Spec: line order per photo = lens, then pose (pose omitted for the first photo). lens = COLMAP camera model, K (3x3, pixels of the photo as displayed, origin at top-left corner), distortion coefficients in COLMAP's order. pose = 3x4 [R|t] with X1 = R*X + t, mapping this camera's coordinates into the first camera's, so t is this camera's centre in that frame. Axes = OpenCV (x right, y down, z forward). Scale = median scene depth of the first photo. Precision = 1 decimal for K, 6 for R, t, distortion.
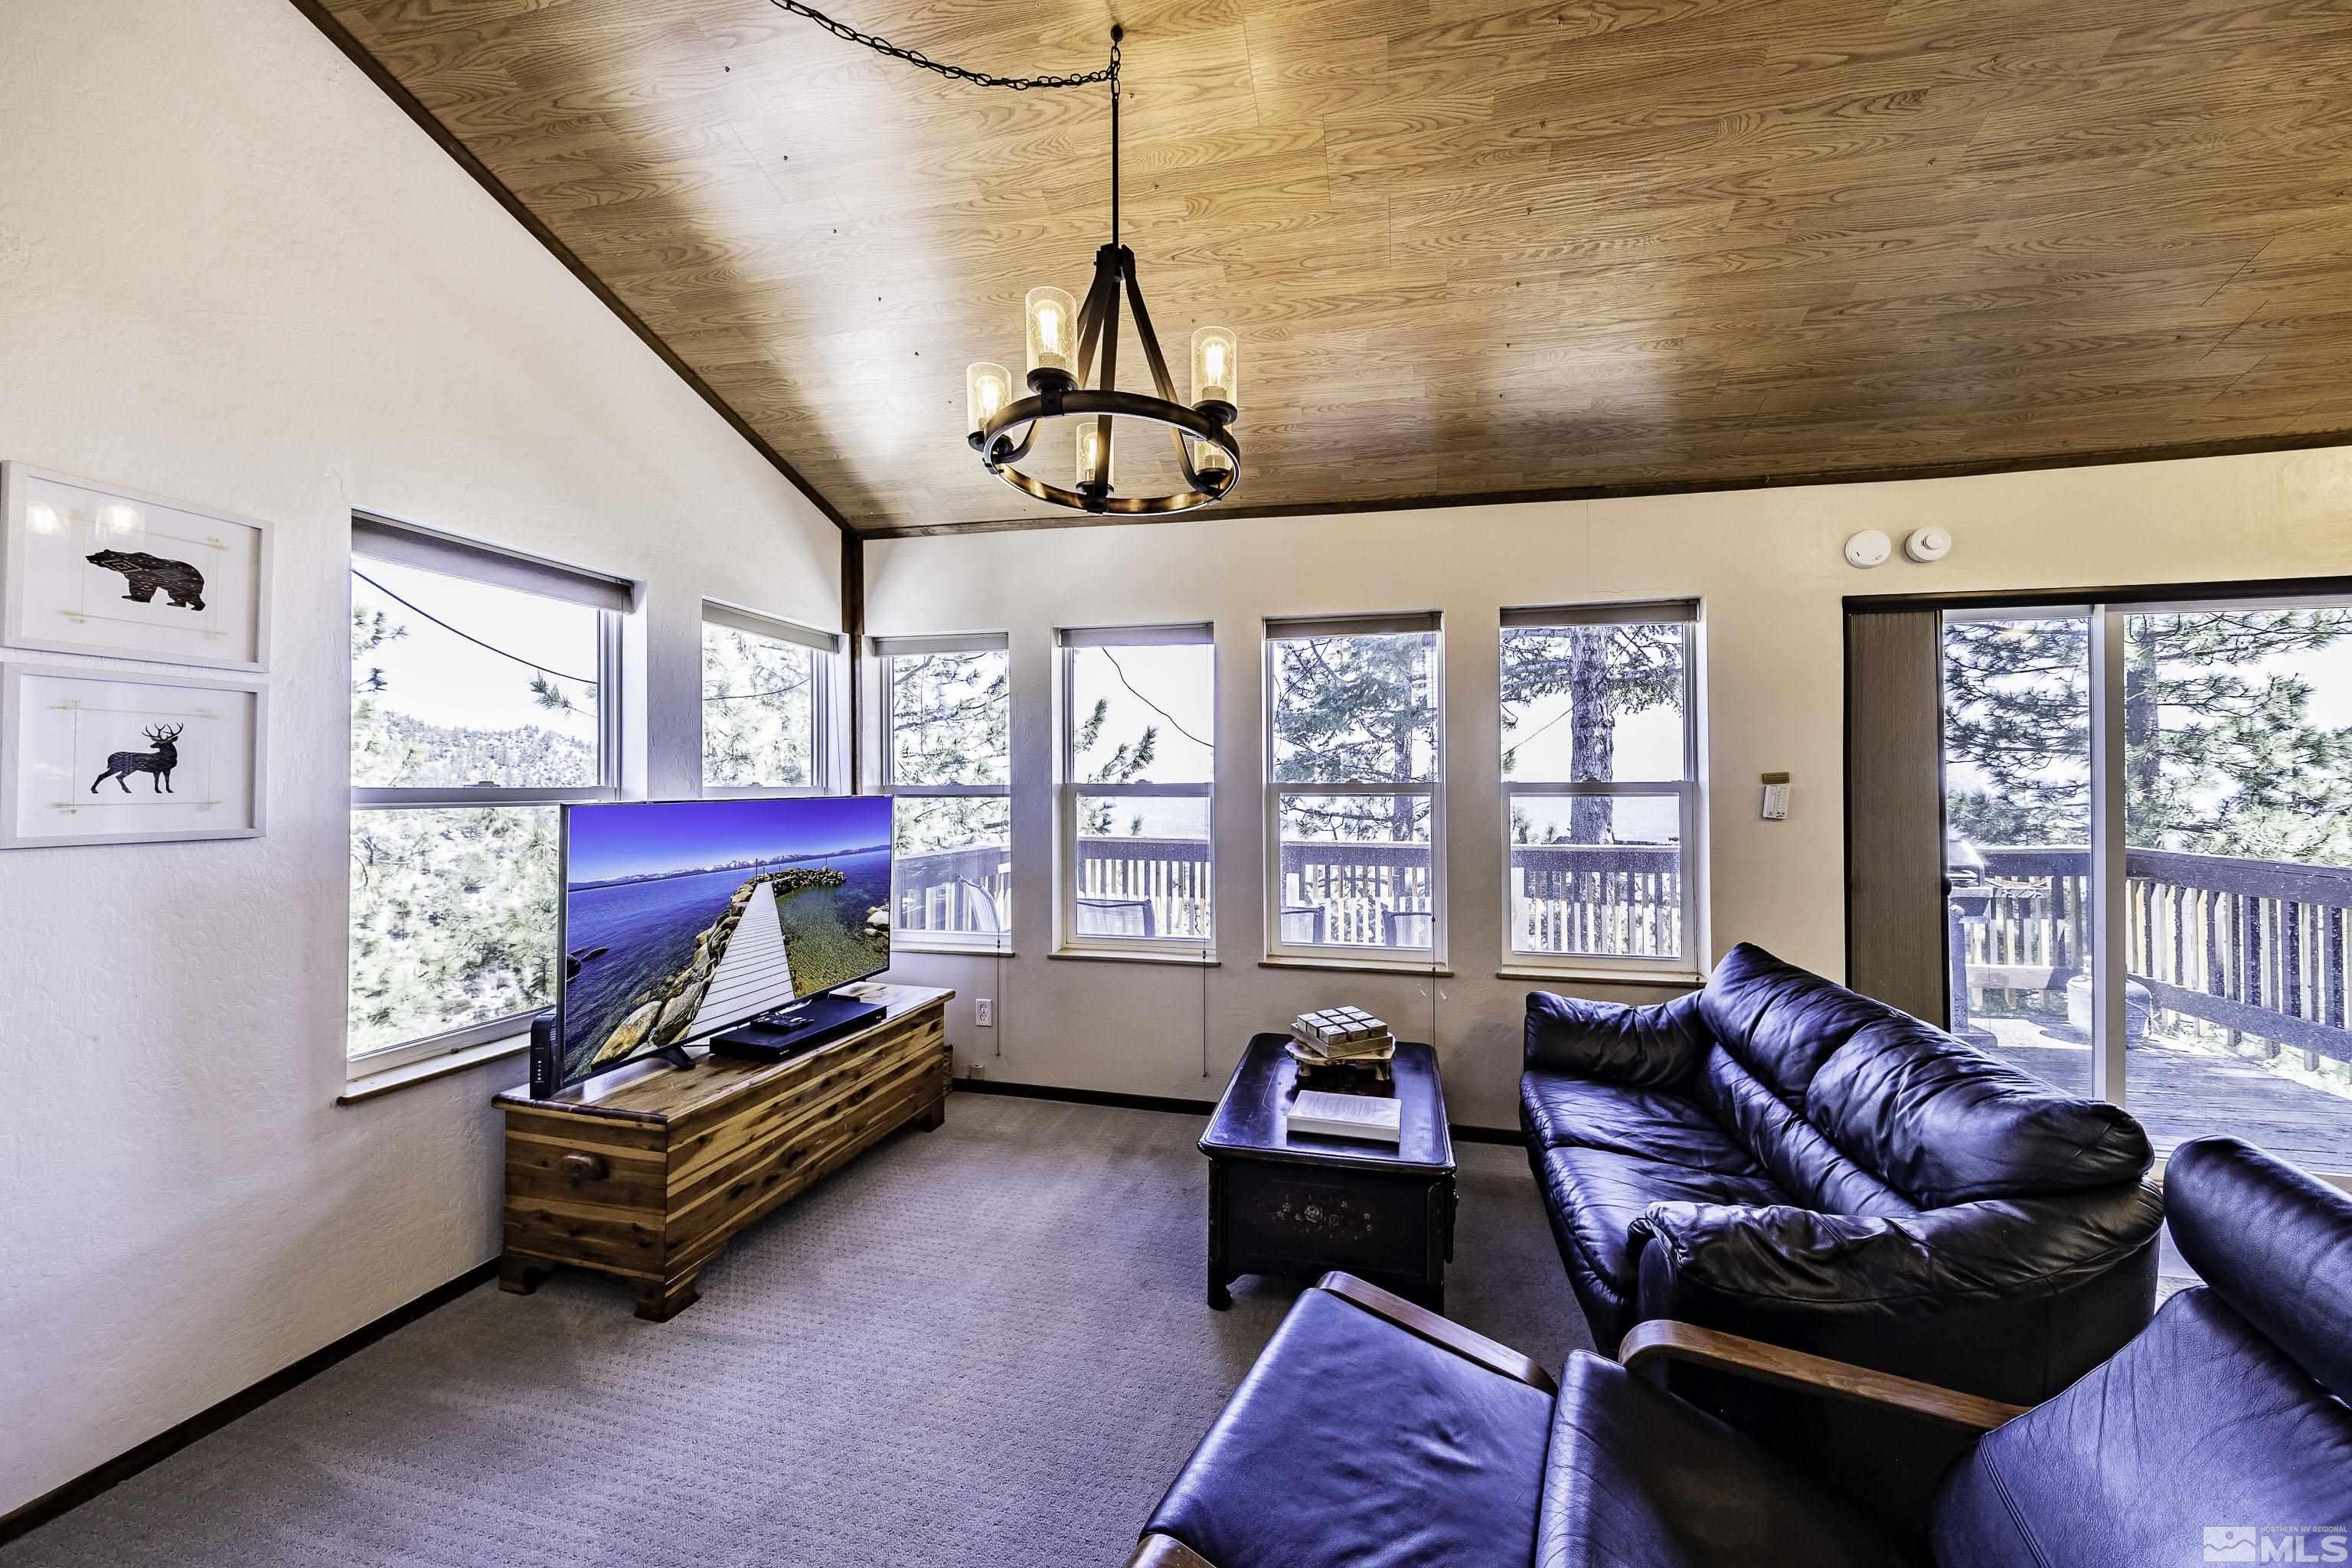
lens RADIAL K [[758.6, 0, 1253.4], [0, 758.6, 768.6], [0, 0, 1]] dist [0.000481, -0.000143]
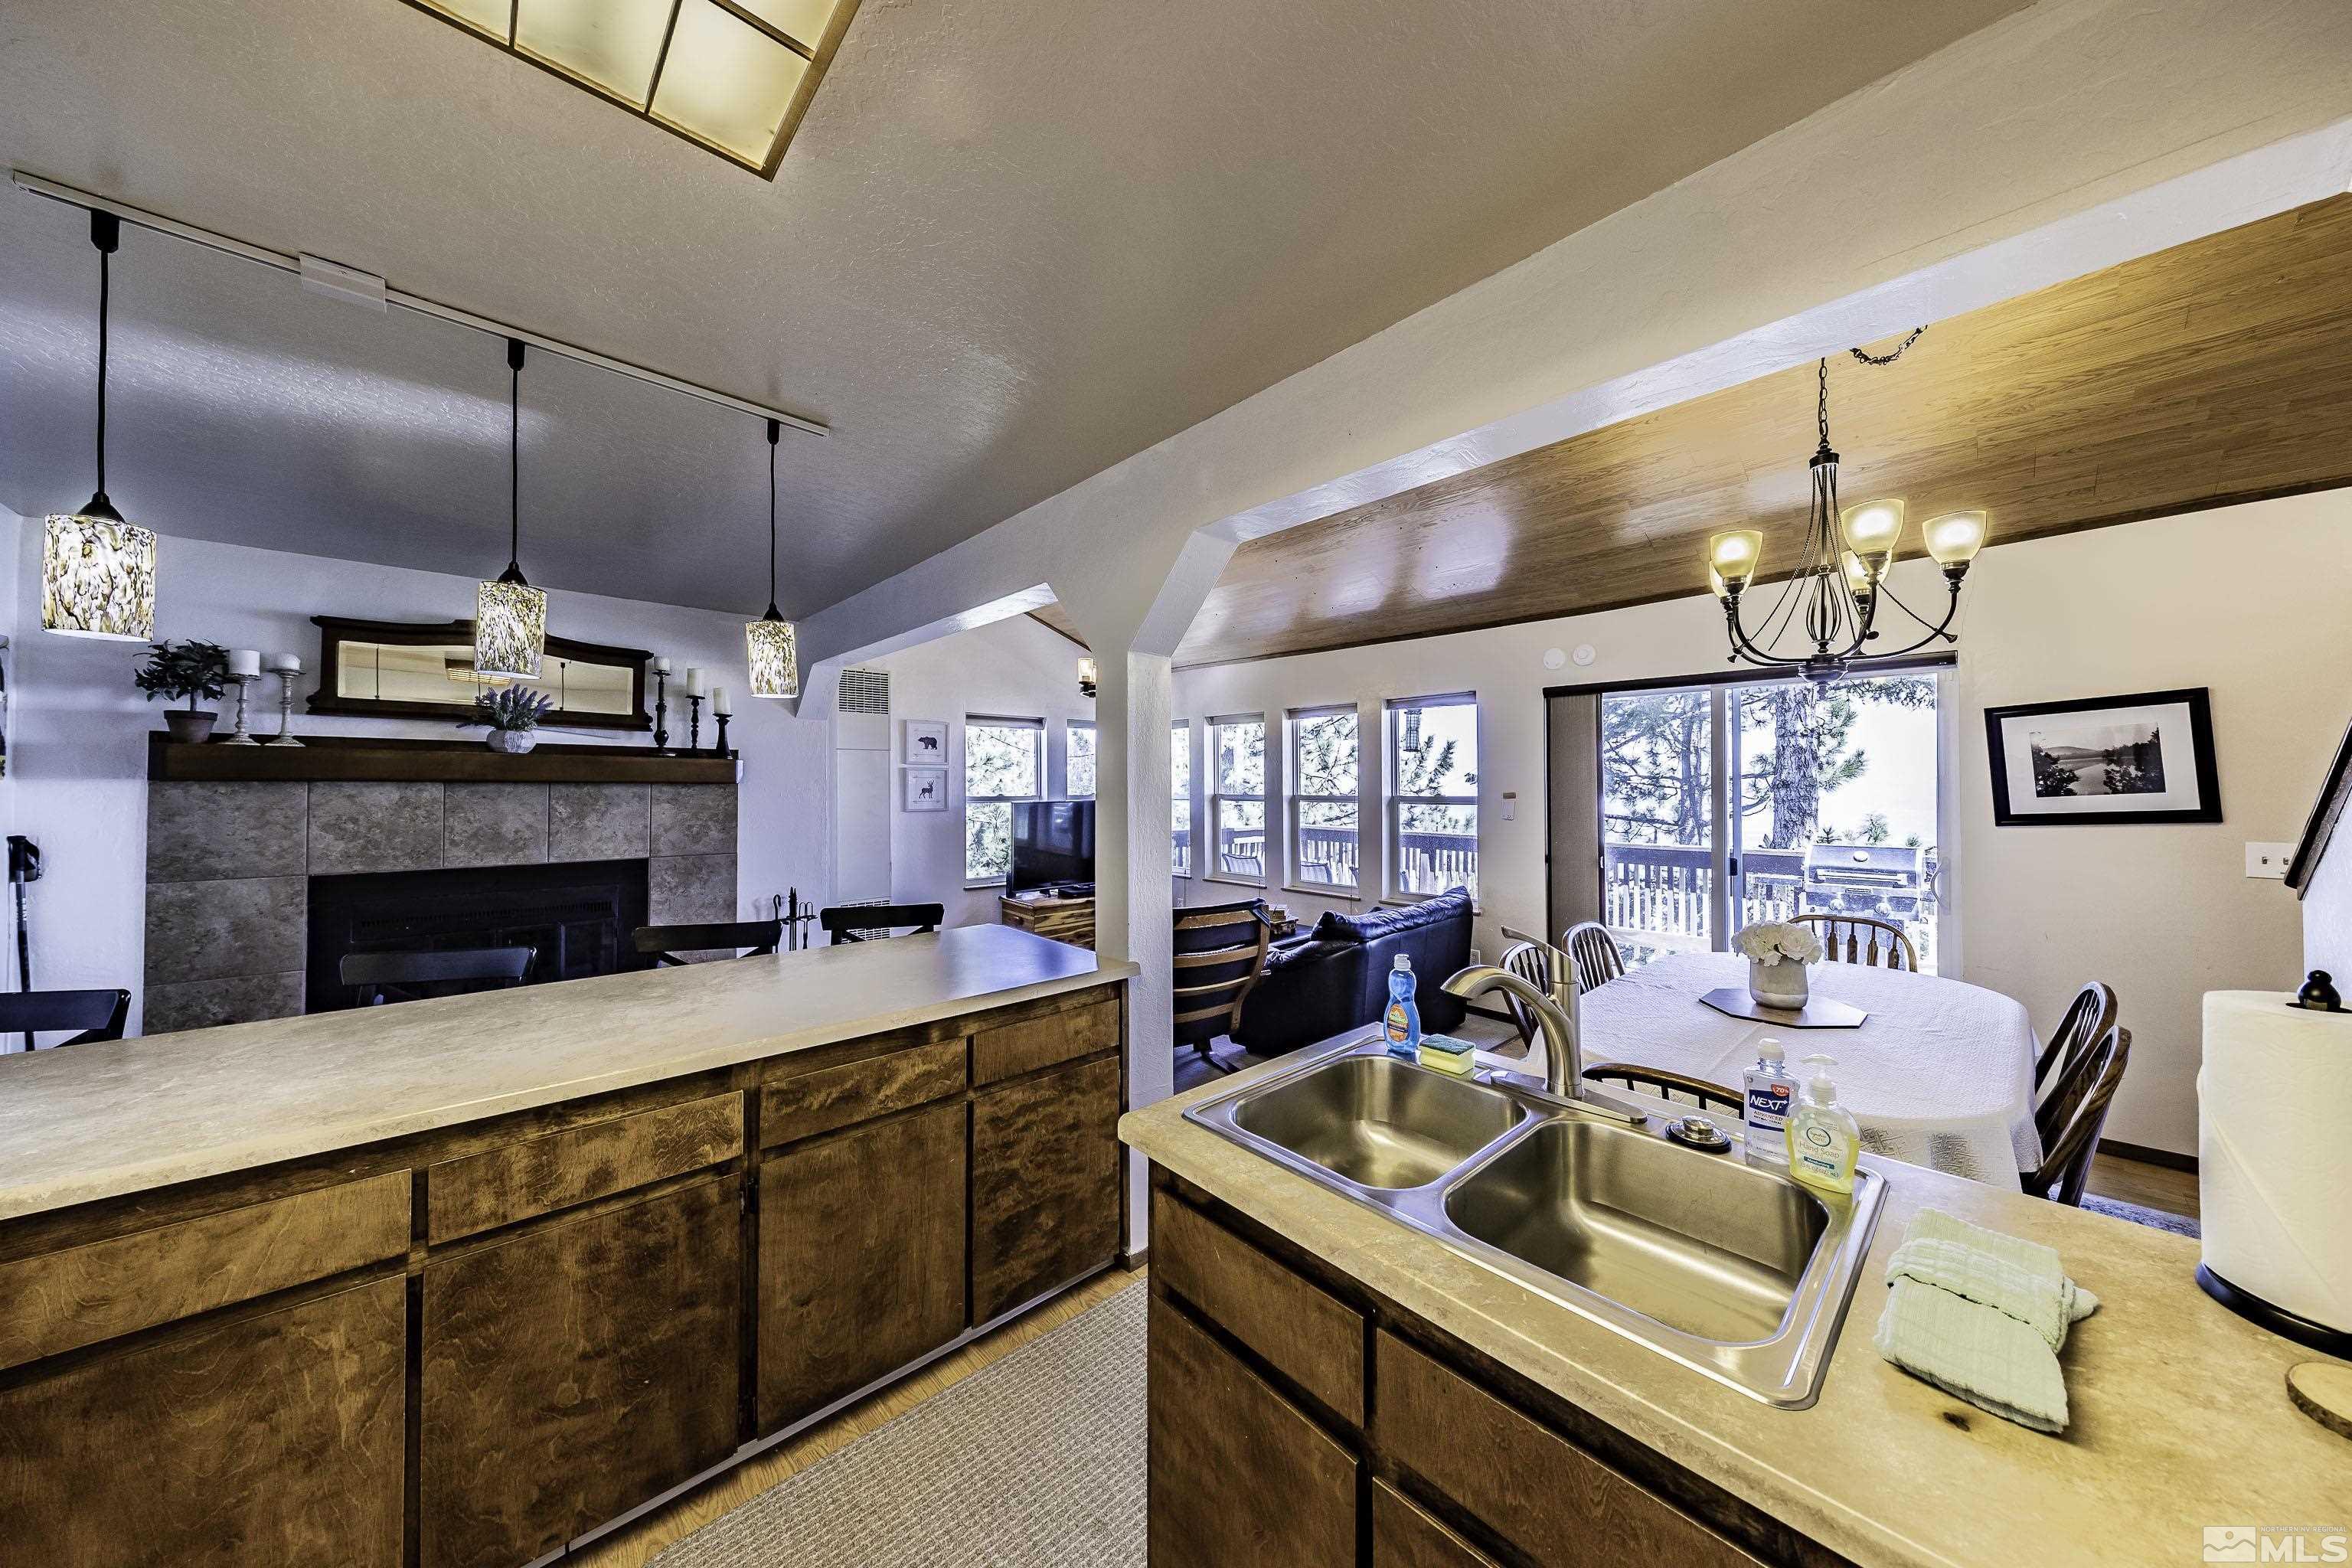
lens RADIAL K [[758.6, 0, 1253.4], [0, 758.6, 768.6], [0, 0, 1]] dist [0.000481, -0.000143]
pose [[0.837645, -0.011177, -0.546101, 1.175519], [0.011546, 0.999930, -0.002757, -0.052156], [0.546093, -0.003996, 0.837715, -0.765934]]
